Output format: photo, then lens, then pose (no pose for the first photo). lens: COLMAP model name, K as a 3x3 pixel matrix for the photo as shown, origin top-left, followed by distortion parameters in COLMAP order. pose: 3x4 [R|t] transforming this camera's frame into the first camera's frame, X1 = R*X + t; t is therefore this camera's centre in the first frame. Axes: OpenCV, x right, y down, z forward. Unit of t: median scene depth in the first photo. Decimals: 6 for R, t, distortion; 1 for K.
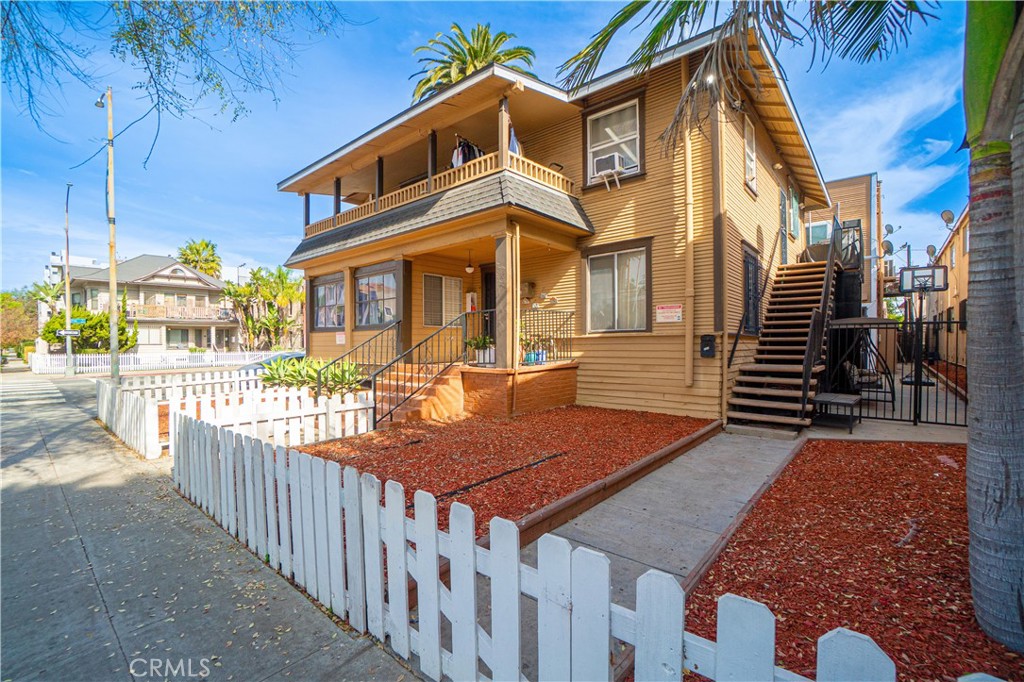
lens RADIAL K [[452.4, 0, 511.8], [0, 452.4, 352.3], [0, 0, 1]] dist [-0.016157, 0.000018]
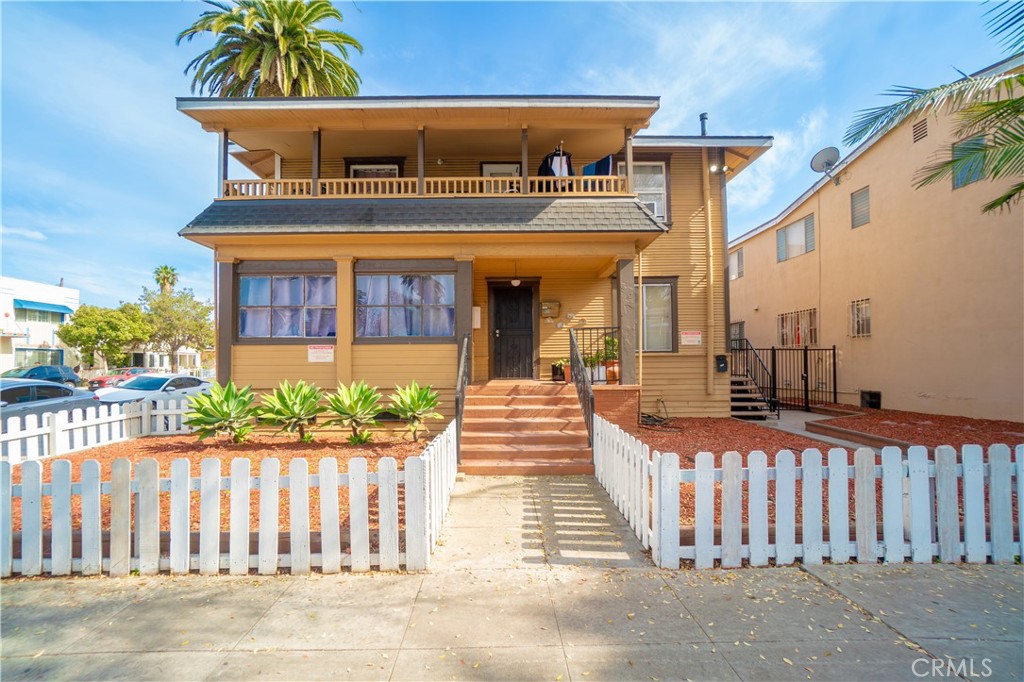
lens RADIAL K [[452.4, 0, 511.8], [0, 452.4, 352.3], [0, 0, 1]] dist [-0.016157, 0.000018]
pose [[0.748685, 0.017001, 0.662708, -0.852088], [0.016681, 0.998872, -0.044469, 0.002251], [-0.662716, 0.044348, 0.747556, 0.370174]]
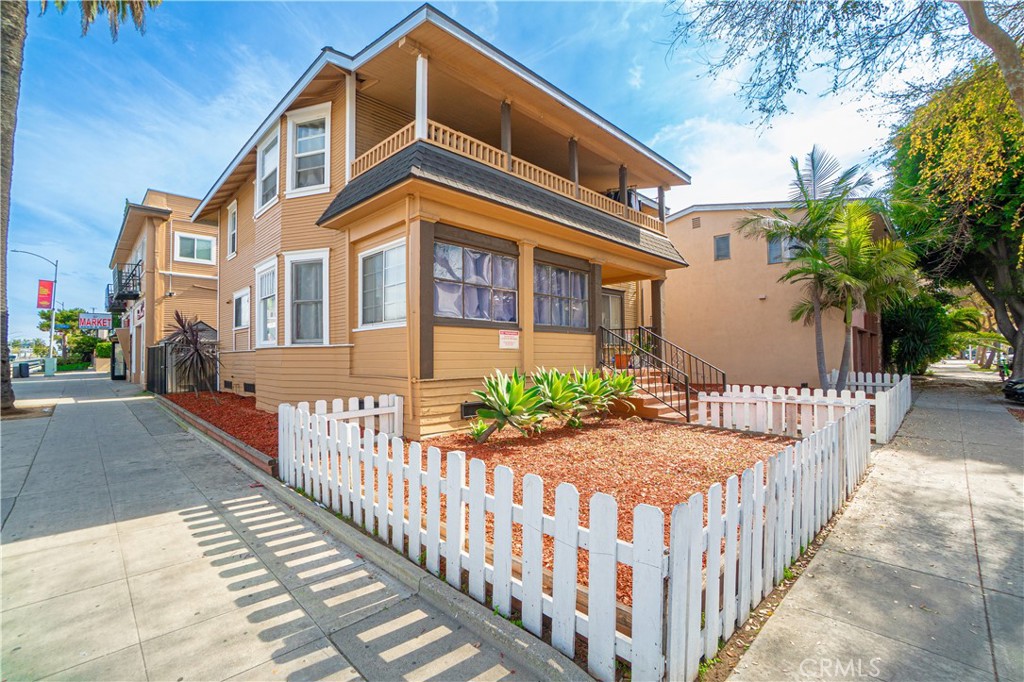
lens RADIAL K [[452.4, 0, 511.8], [0, 452.4, 352.3], [0, 0, 1]] dist [-0.016157, 0.000018]
pose [[0.093066, 0.019191, 0.995475, -1.422406], [0.023018, 0.999506, -0.021421, 0.000504], [-0.995394, 0.024908, 0.092579, 1.267493]]
